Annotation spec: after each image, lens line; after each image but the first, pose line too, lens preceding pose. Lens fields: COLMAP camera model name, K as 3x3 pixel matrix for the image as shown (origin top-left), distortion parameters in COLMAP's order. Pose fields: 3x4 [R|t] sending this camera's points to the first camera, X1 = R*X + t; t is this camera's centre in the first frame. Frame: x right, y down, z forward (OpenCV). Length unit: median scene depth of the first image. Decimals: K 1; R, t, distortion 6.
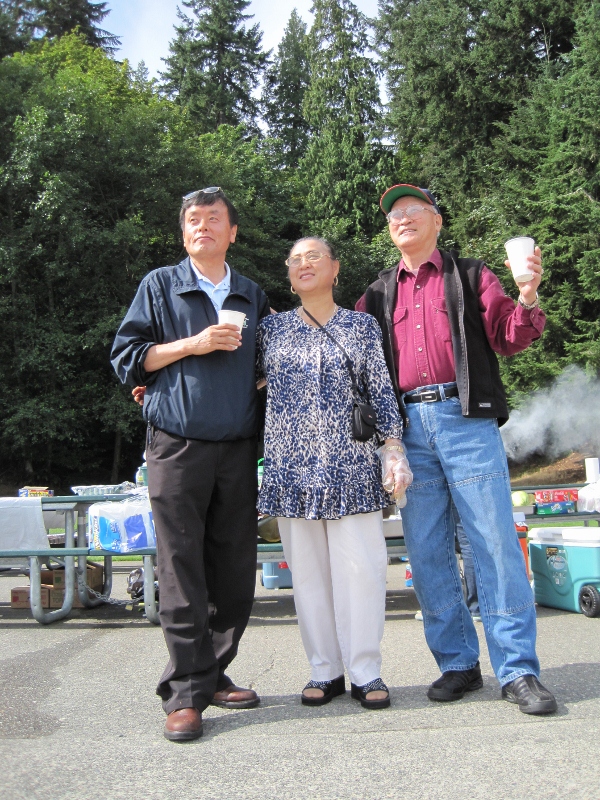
lens RADIAL K [[859.1, 0, 300.0], [0, 859.1, 400.0], [0, 0, 1]] dist [-0.189031, 0.189131]
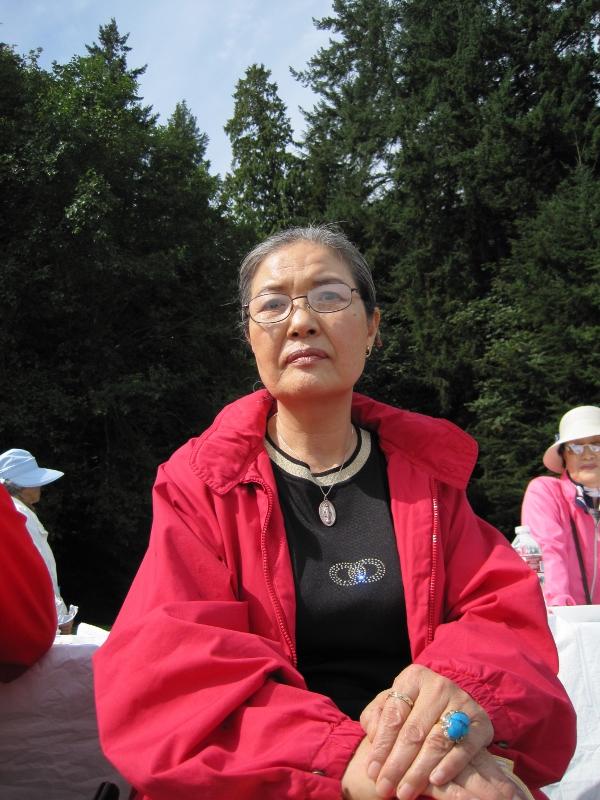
lens RADIAL K [[859.1, 0, 300.0], [0, 859.1, 400.0], [0, 0, 1]] dist [-0.189031, 0.189131]
pose [[0.953487, 0.104135, 0.282875, -0.170795], [-0.059992, 0.985215, -0.160474, 0.021172], [-0.295403, 0.136040, 0.945637, 0.144229]]
